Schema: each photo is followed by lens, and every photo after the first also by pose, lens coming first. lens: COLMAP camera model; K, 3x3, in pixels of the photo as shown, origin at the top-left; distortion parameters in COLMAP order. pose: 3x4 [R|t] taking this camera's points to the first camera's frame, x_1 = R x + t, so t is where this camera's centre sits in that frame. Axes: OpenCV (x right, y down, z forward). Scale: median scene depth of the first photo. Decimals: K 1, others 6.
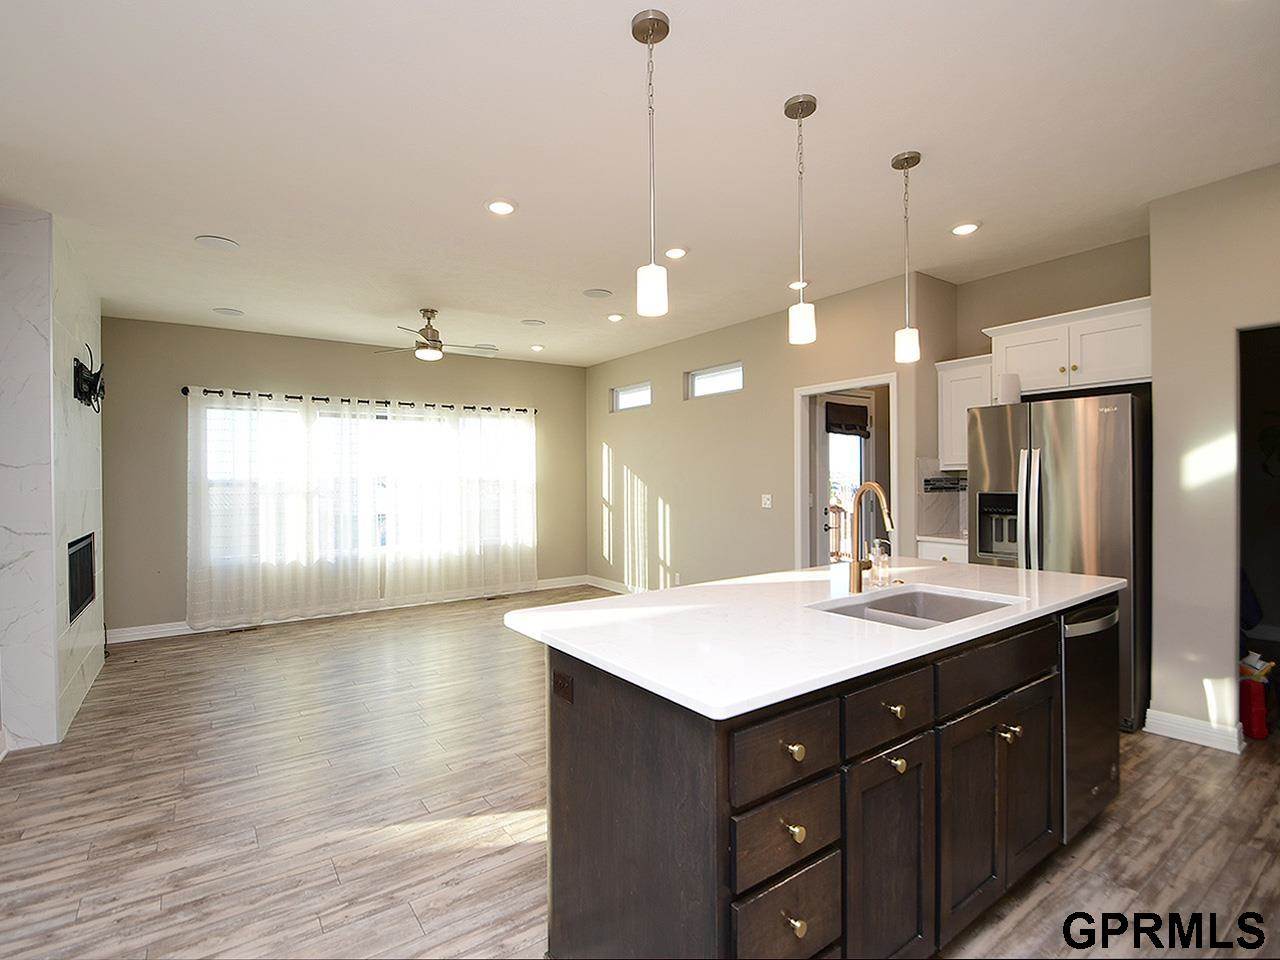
lens RADIAL K [[625.0, 0, 641.6], [0, 625.0, 487.1], [0, 0, 1]] dist [0.000771, -0.009394]
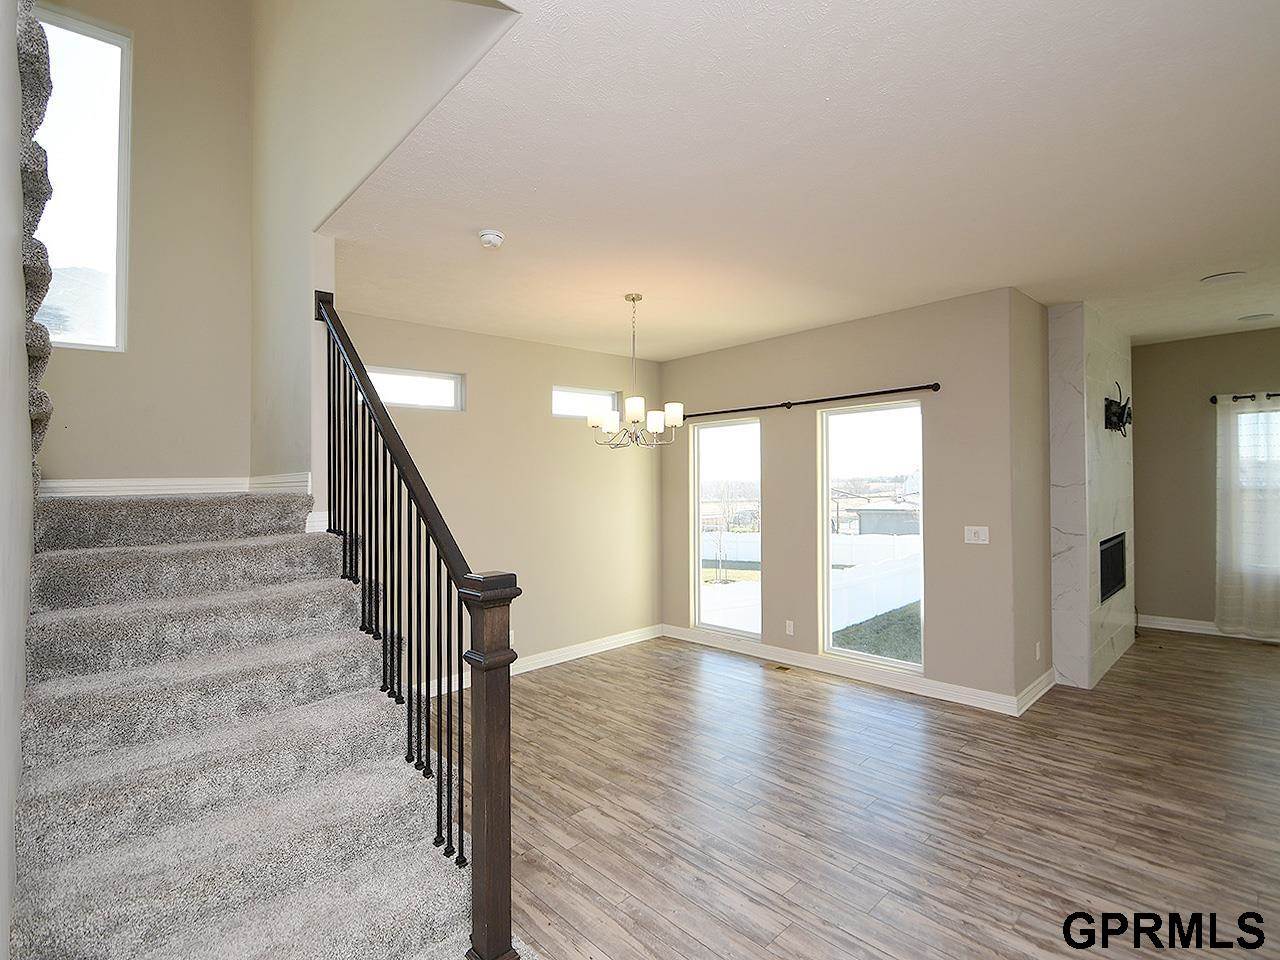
lens RADIAL K [[610.2, 0, 606.1], [0, 610.2, 482.2], [0, 0, 1]] dist [-0.000425, -0.010887]
pose [[0.111511, 0.007810, -0.993733, 0.273926], [0.010797, 0.999901, 0.009070, -0.068966], [0.993705, -0.011741, 0.111416, -0.208086]]
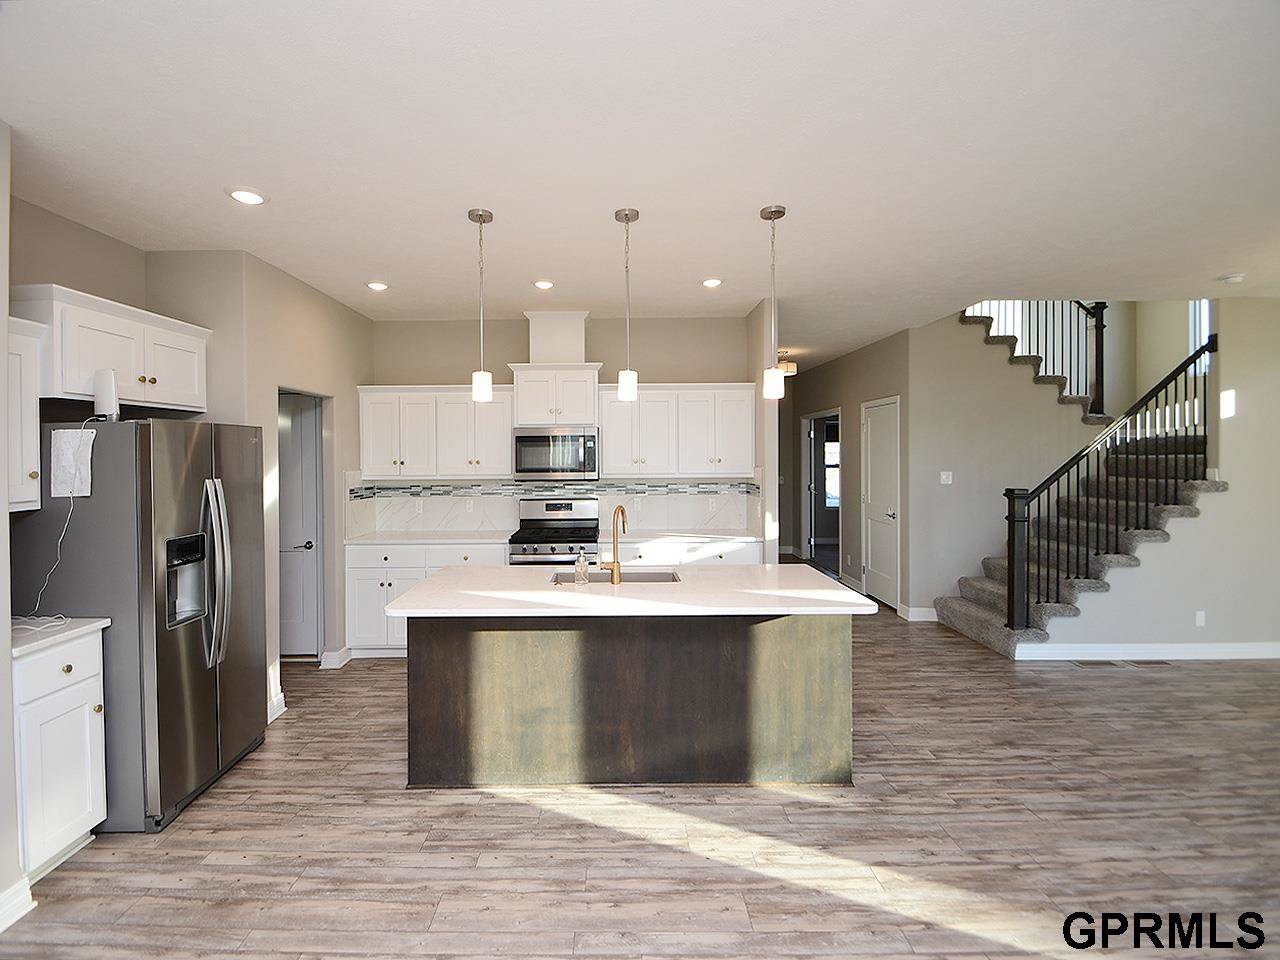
lens RADIAL K [[568.2, 0, 621.0], [0, 568.2, 463.1], [0, 0, 1]] dist [-0.000065, -0.008852]
pose [[-0.815440, 0.004543, 0.578824, -0.300356], [0.021984, 0.999491, 0.023125, -0.096370], [-0.578424, 0.031582, -0.815125, 1.451152]]
